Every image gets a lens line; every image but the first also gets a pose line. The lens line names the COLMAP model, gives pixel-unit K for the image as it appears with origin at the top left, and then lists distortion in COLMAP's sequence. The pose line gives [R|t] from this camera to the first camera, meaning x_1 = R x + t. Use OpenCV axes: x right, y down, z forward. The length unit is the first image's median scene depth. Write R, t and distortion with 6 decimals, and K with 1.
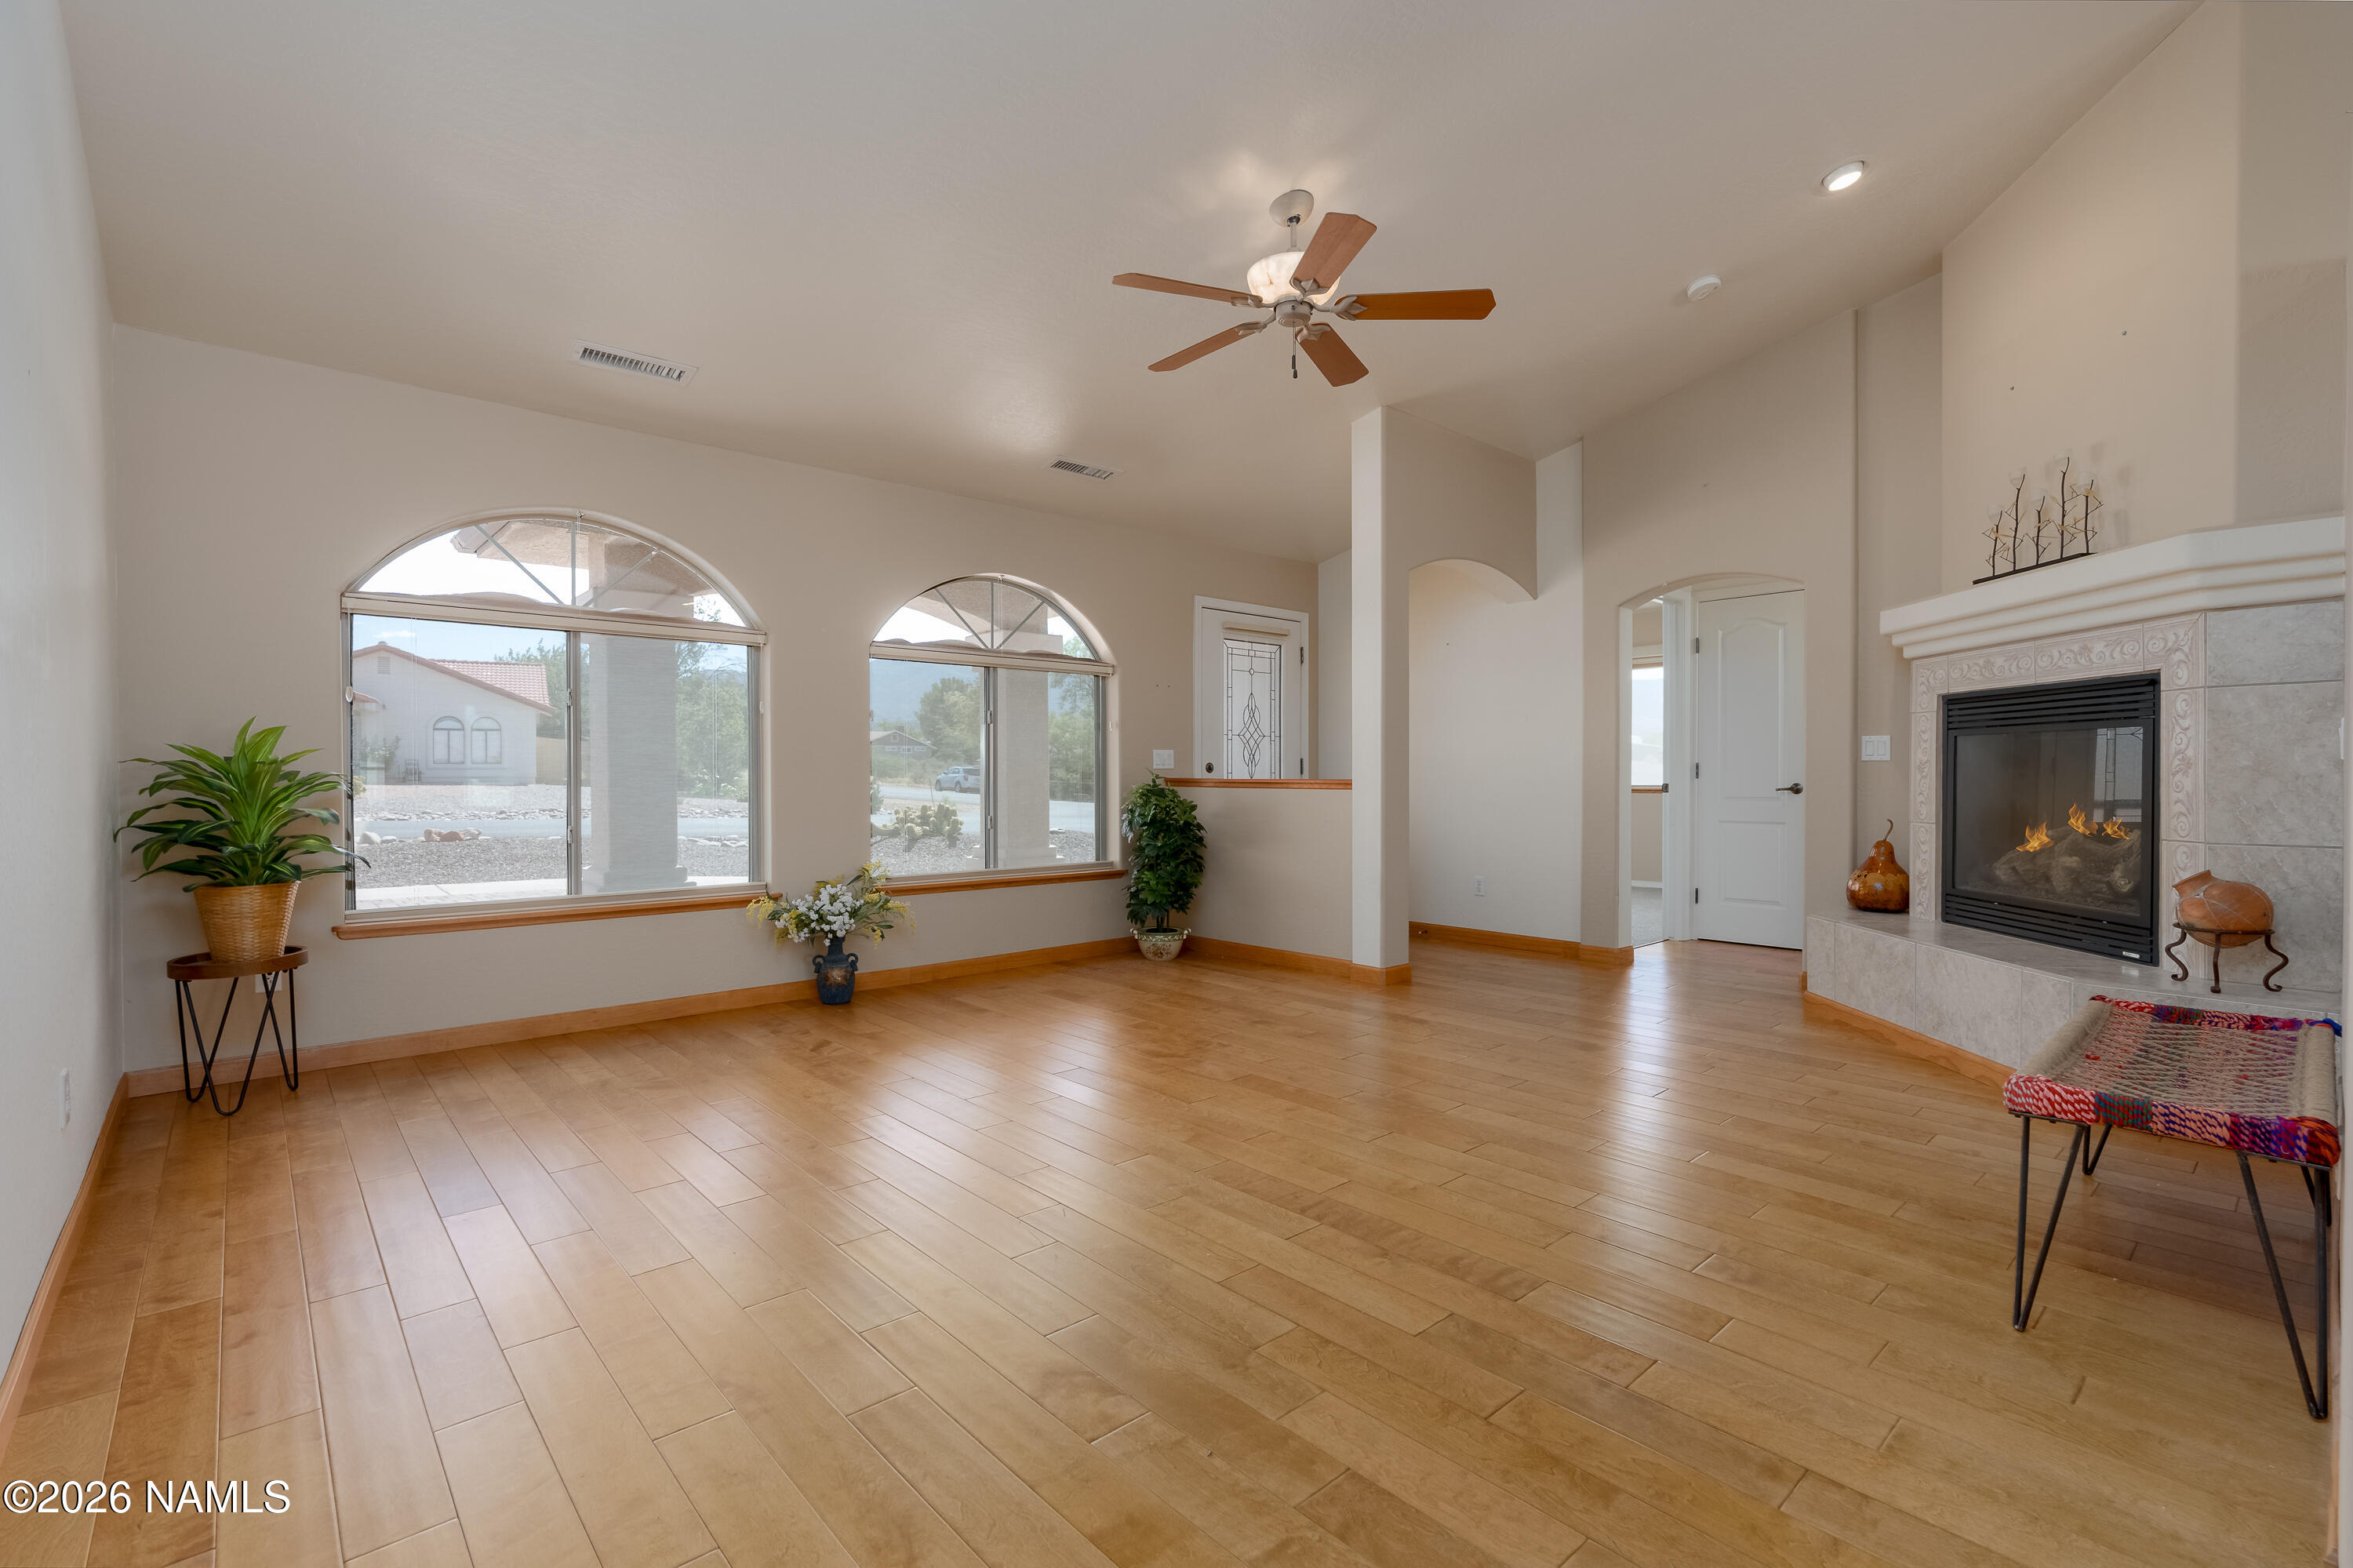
lens RADIAL K [[1051.5, 0, 1184.1], [0, 1051.5, 789.4], [0, 0, 1]] dist [-0.006219, 0.000185]
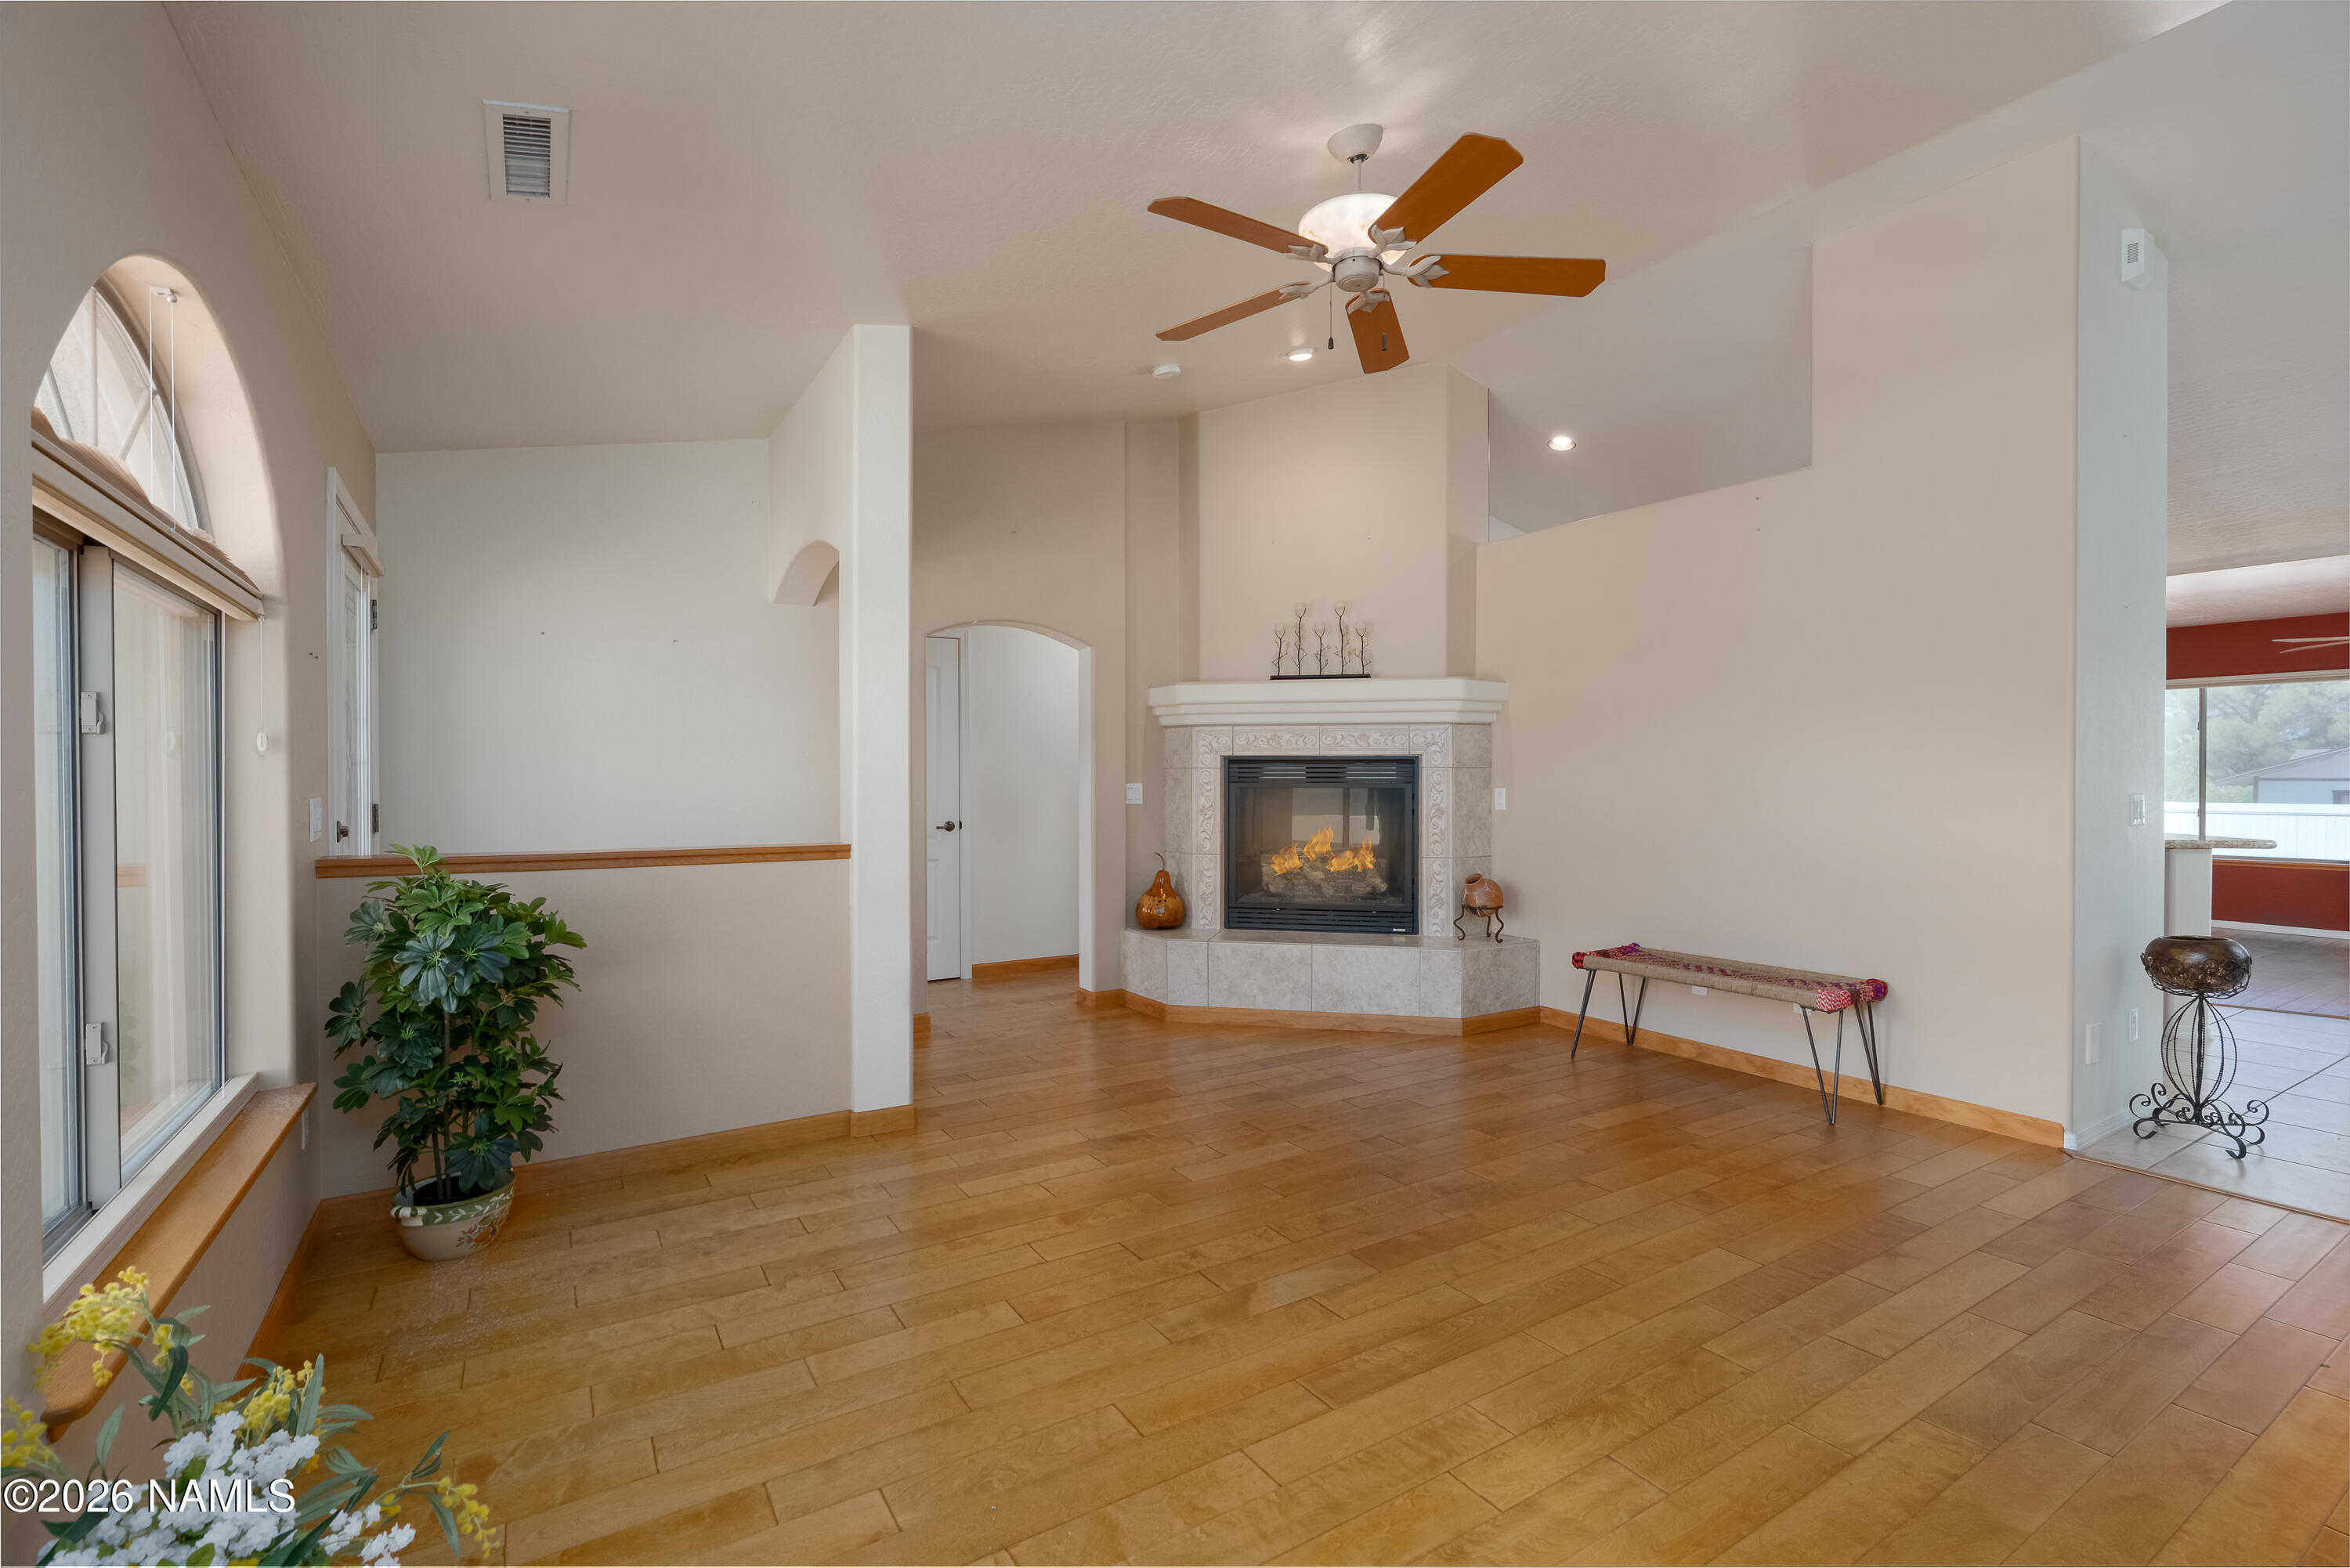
lens RADIAL K [[1050.1, 0, 1183.9], [0, 1050.1, 786.5], [0, 0, 1]] dist [-0.006219, 0.000185]
pose [[0.169621, -0.004401, 0.985500, -0.572626], [0.013231, 0.999910, 0.002188, -0.054521], [-0.985421, 0.012668, 0.169664, 0.811909]]
